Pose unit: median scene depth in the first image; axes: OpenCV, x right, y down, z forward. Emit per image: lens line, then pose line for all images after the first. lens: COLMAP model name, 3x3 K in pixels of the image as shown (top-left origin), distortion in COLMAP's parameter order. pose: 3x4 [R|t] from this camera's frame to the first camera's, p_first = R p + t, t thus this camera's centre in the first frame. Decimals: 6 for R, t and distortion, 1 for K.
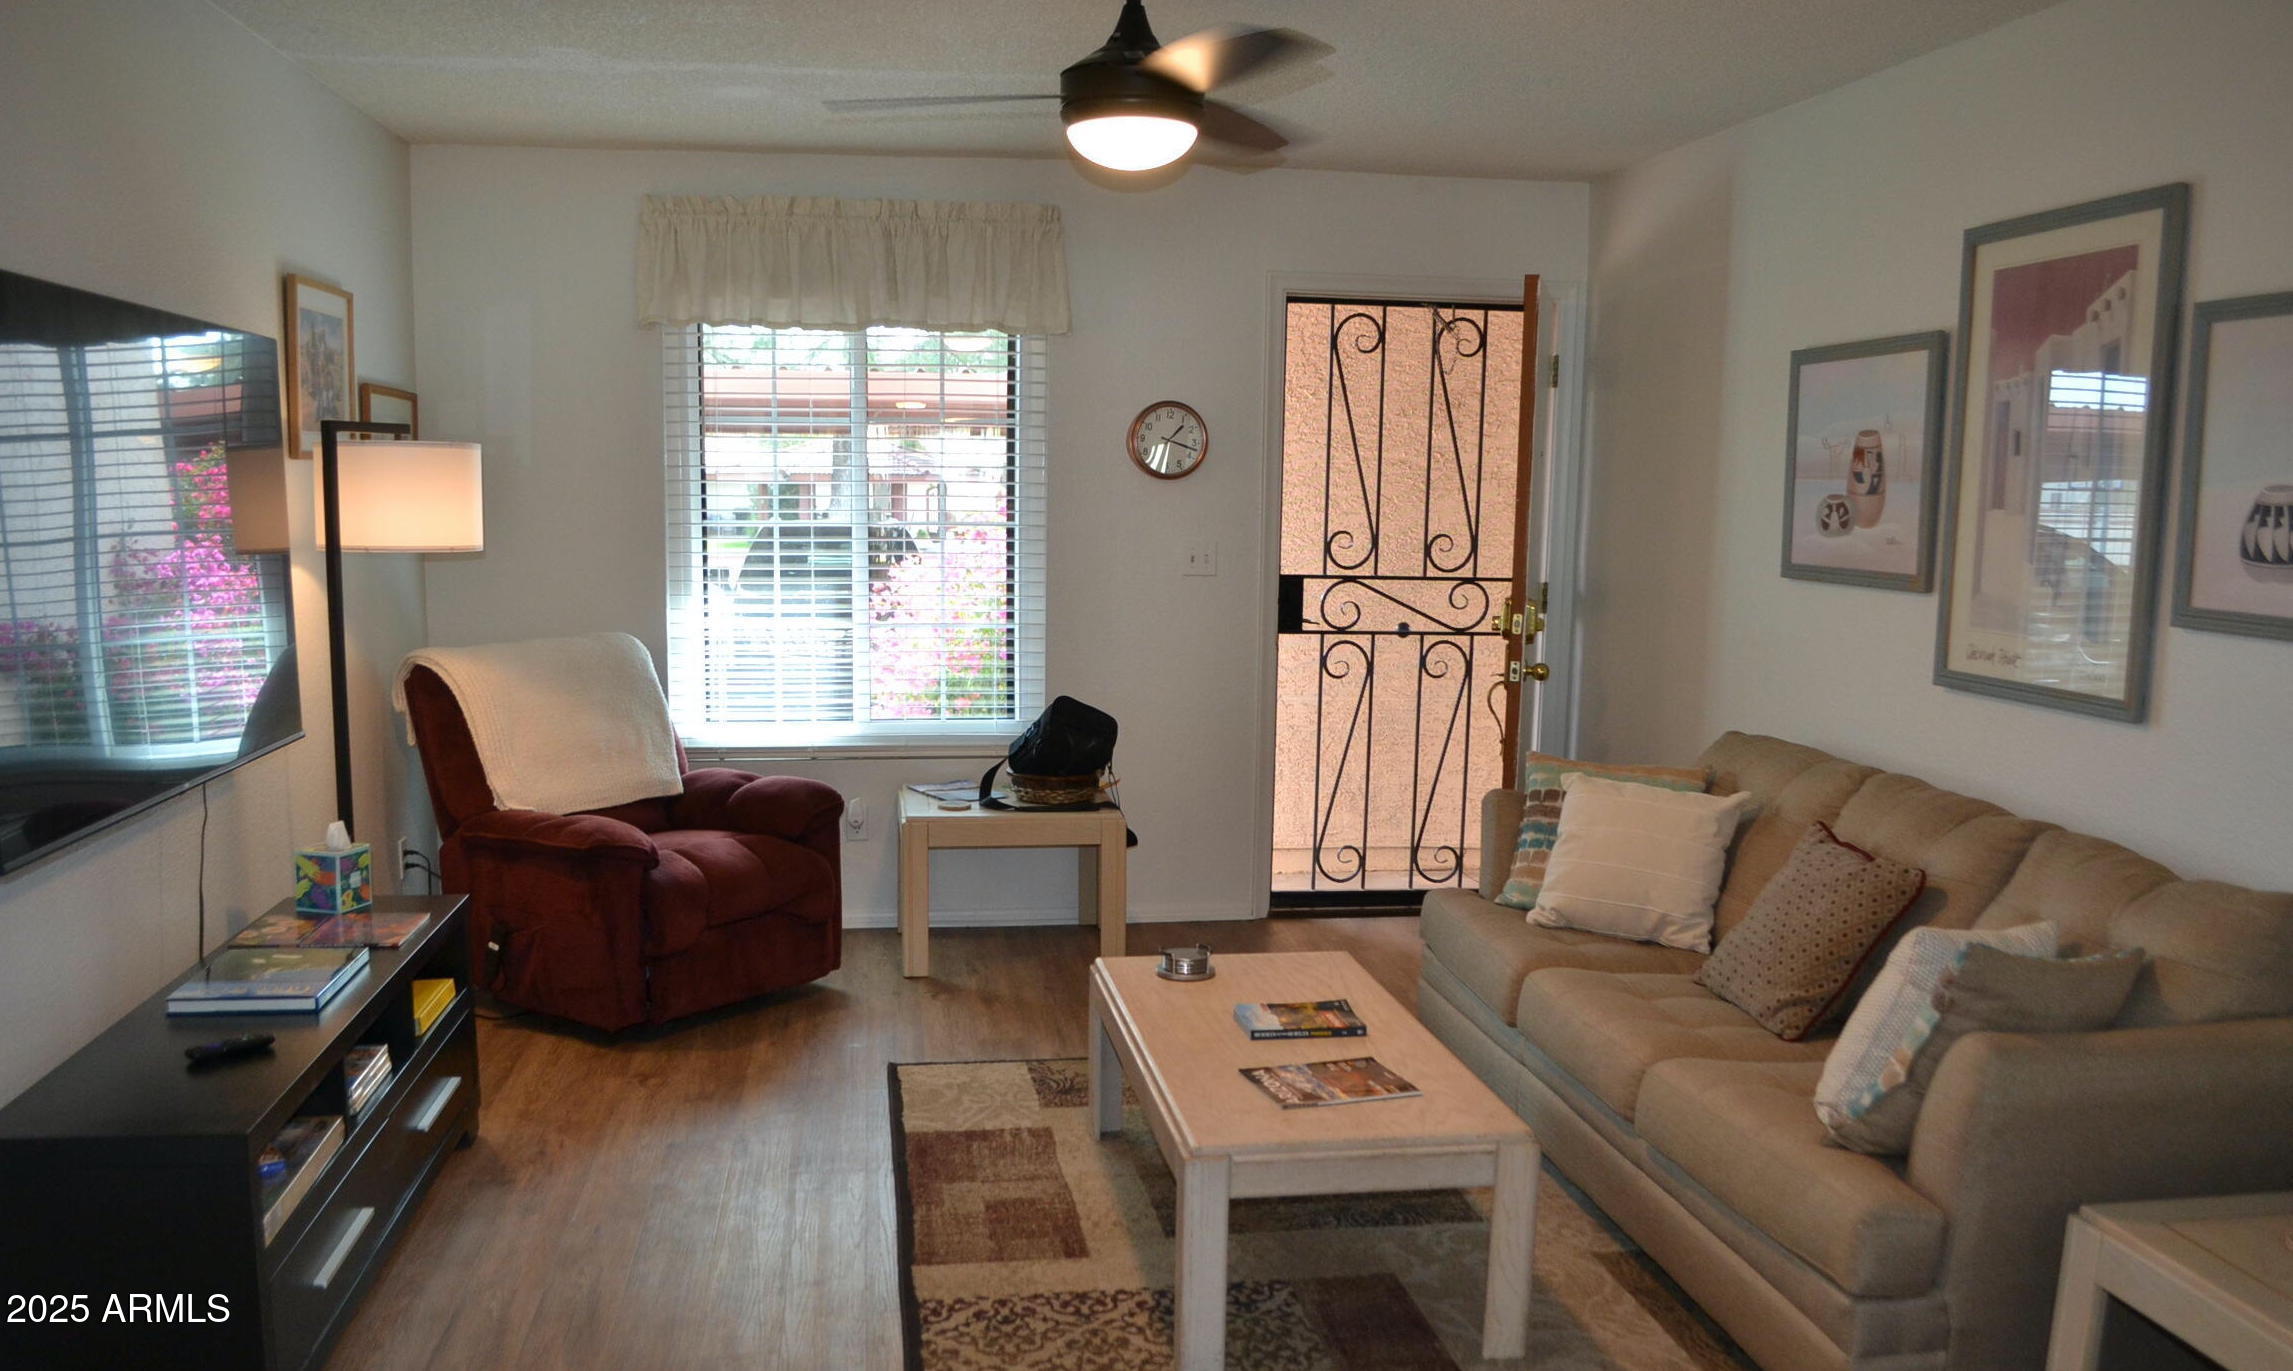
lens RADIAL K [[1844.2, 0, 1139.0], [0, 1844.2, 807.4], [0, 0, 1]] dist [-0.095740, 0.002791]
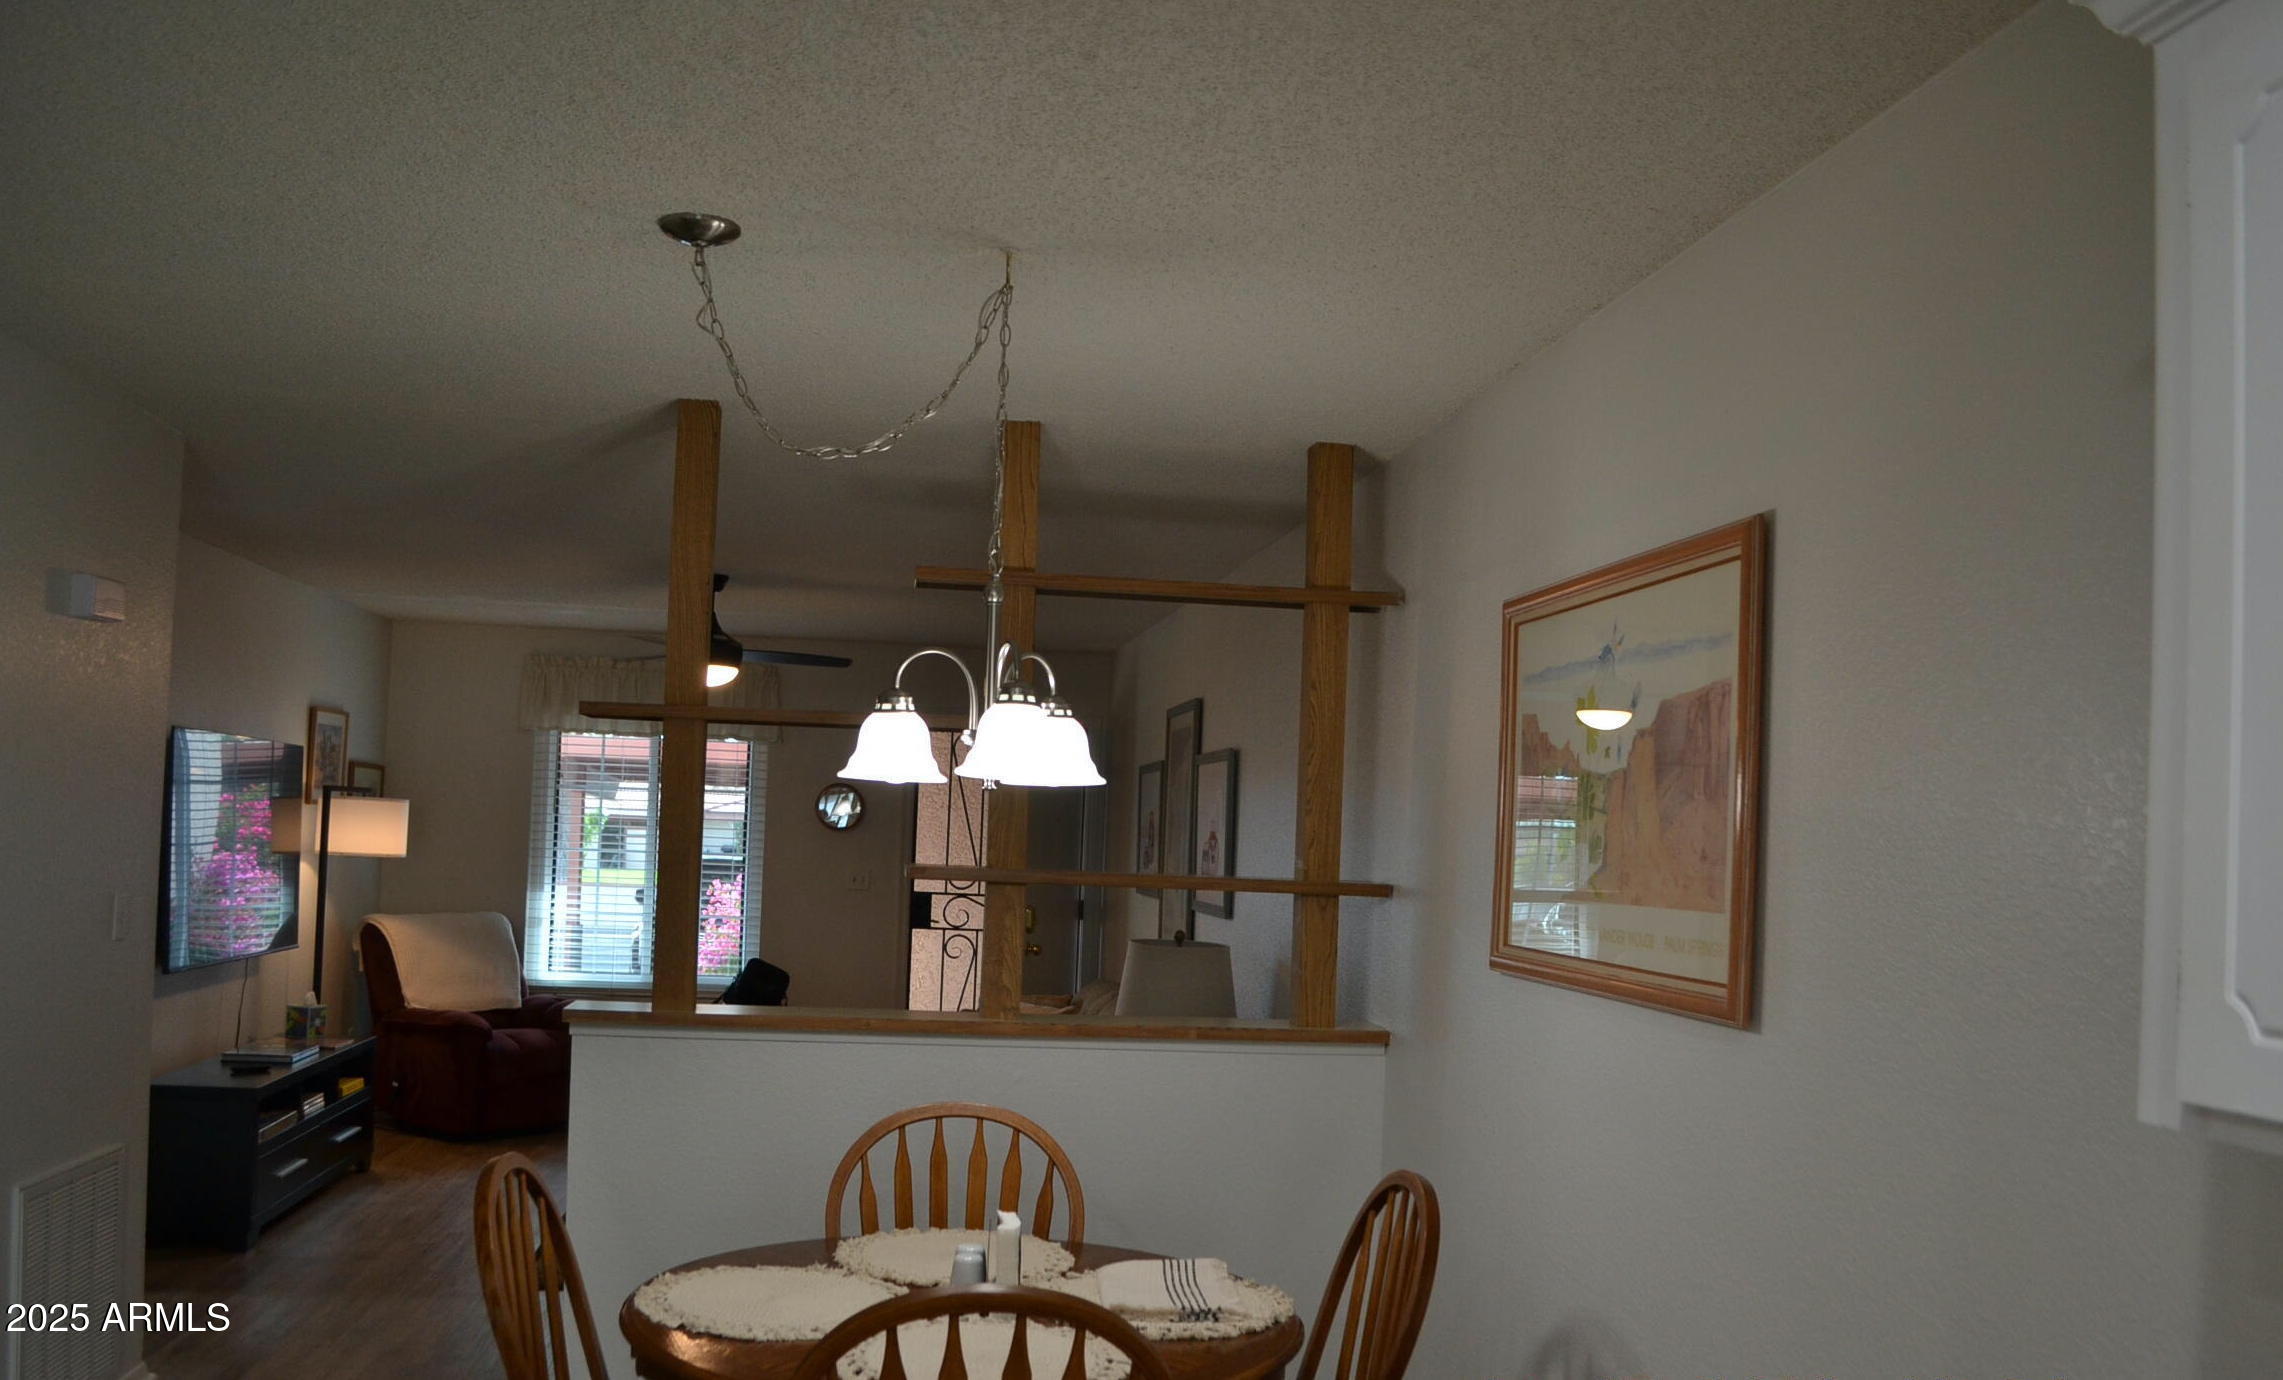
lens RADIAL K [[1864.8, 0, 1125.9], [0, 1864.8, 790.1], [0, 0, 1]] dist [-0.073965, -0.002168]
pose [[0.999601, 0.023868, -0.015093, 0.354942], [-0.026359, 0.980366, -0.195416, 0.123382], [0.010132, 0.195736, 0.980604, -0.752660]]
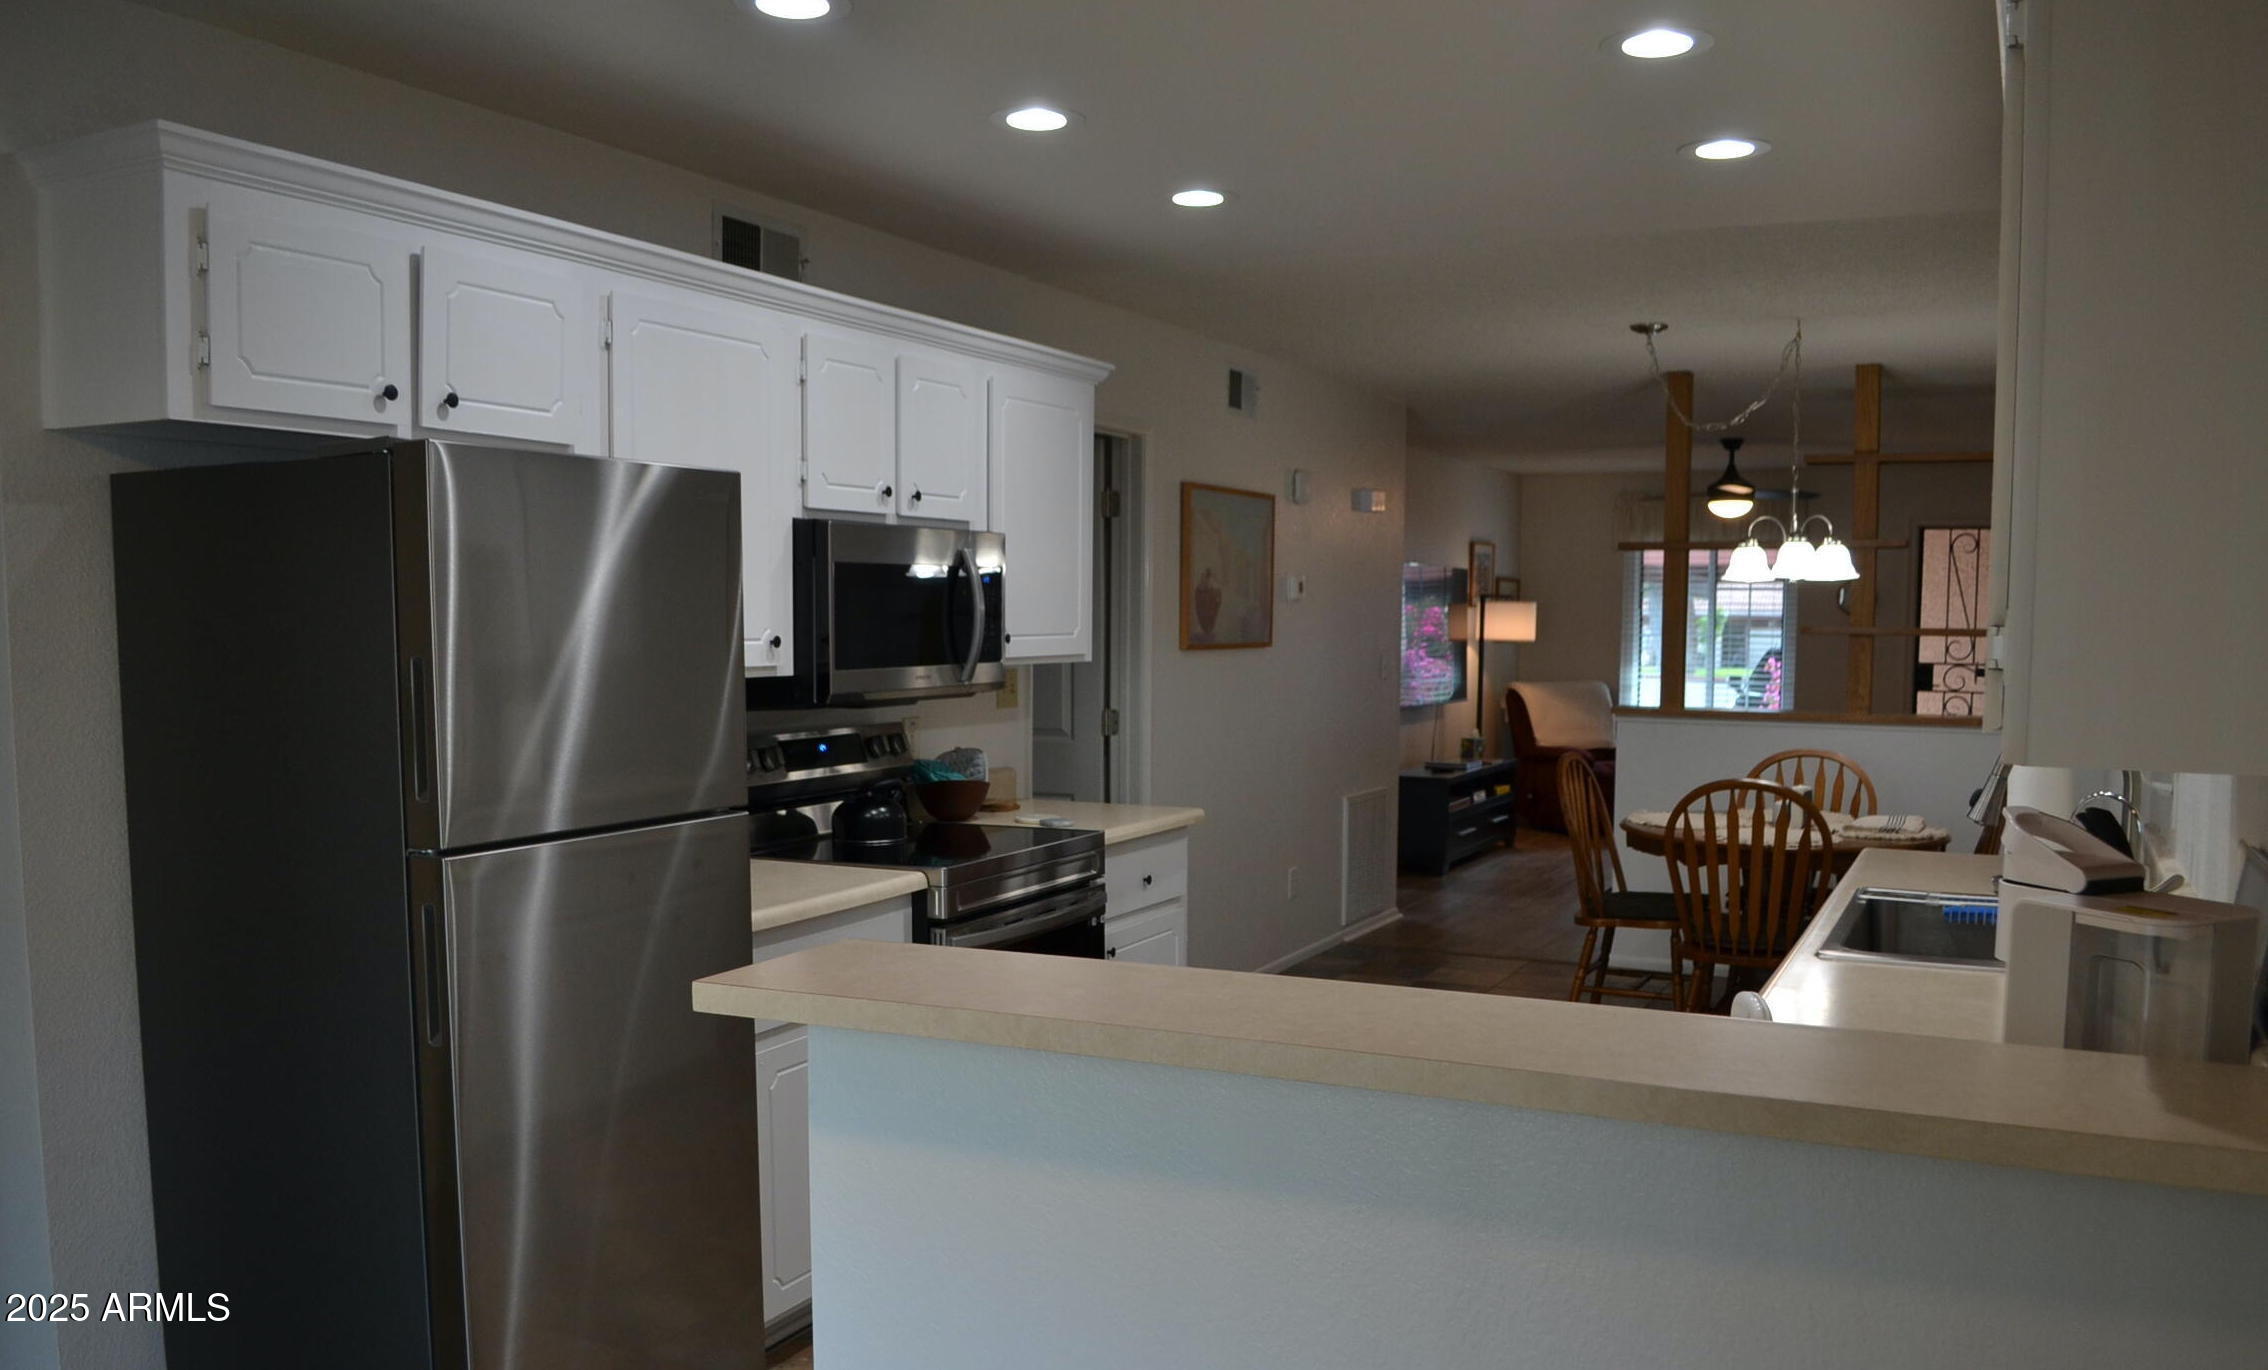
lens RADIAL K [[1852.5, 0, 1118.5], [0, 1852.5, 784.4], [0, 0, 1]] dist [-0.073965, -0.002168]
pose [[0.818488, 0.044023, -0.572834, 0.646362], [-0.093000, 0.994062, -0.056488, 0.255977], [0.566947, 0.099508, 0.817722, -1.426112]]
